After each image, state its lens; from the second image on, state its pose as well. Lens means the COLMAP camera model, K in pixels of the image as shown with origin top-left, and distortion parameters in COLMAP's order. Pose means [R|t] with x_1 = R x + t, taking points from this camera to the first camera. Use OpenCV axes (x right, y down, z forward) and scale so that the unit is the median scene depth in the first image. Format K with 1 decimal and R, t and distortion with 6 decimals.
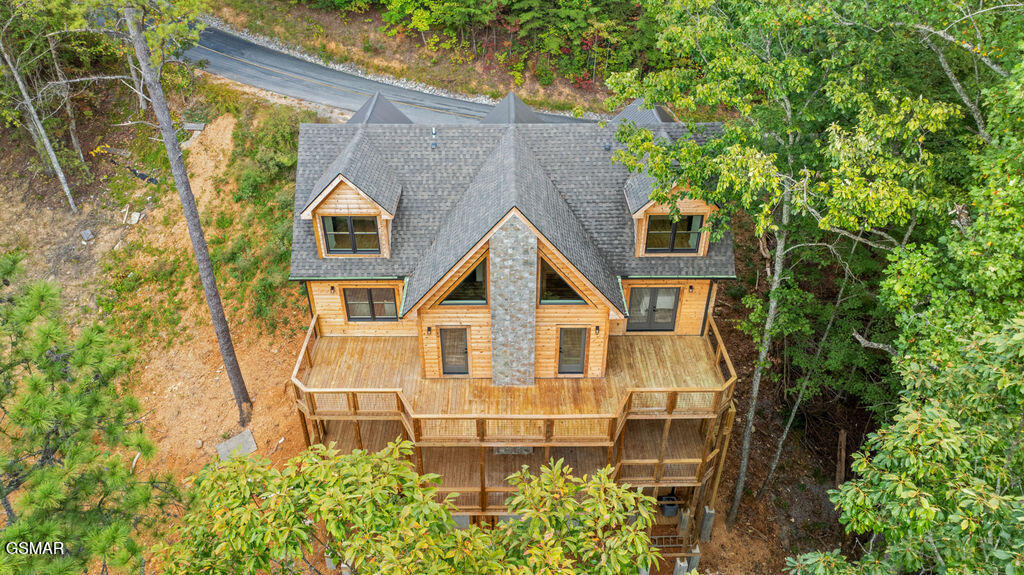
lens RADIAL K [[739.1, 0, 512.3], [0, 739.1, 288.3], [0, 0, 1]] dist [-0.029268, -0.000293]
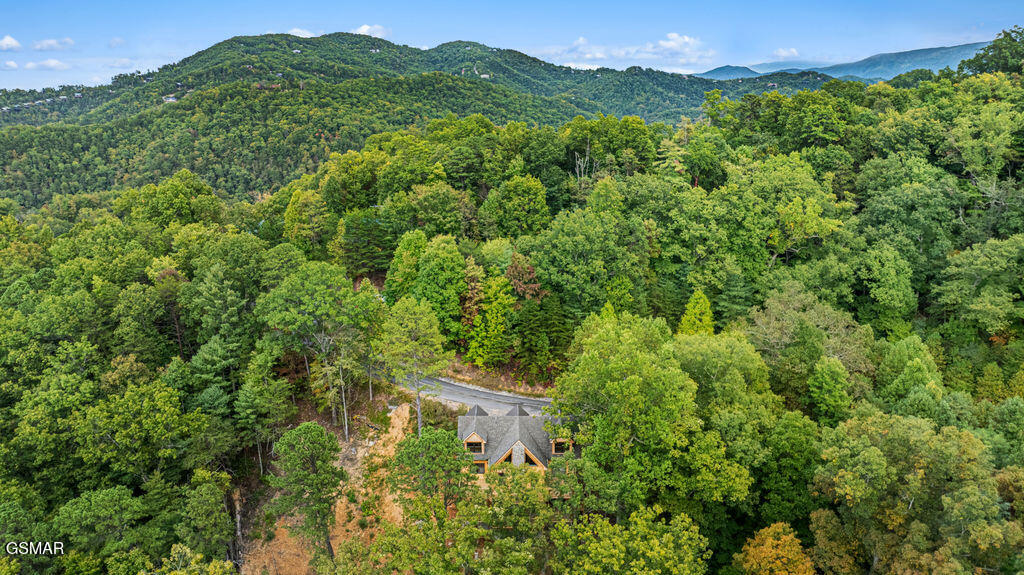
lens RADIAL K [[739.1, 0, 512.1], [0, 739.1, 288.8], [0, 0, 1]] dist [-0.029268, -0.000293]
pose [[0.999996, 0.000407, -0.002800, -0.011607], [-0.001245, 0.951949, -0.306255, 0.179428], [0.002540, 0.306258, 0.951945, -1.636259]]
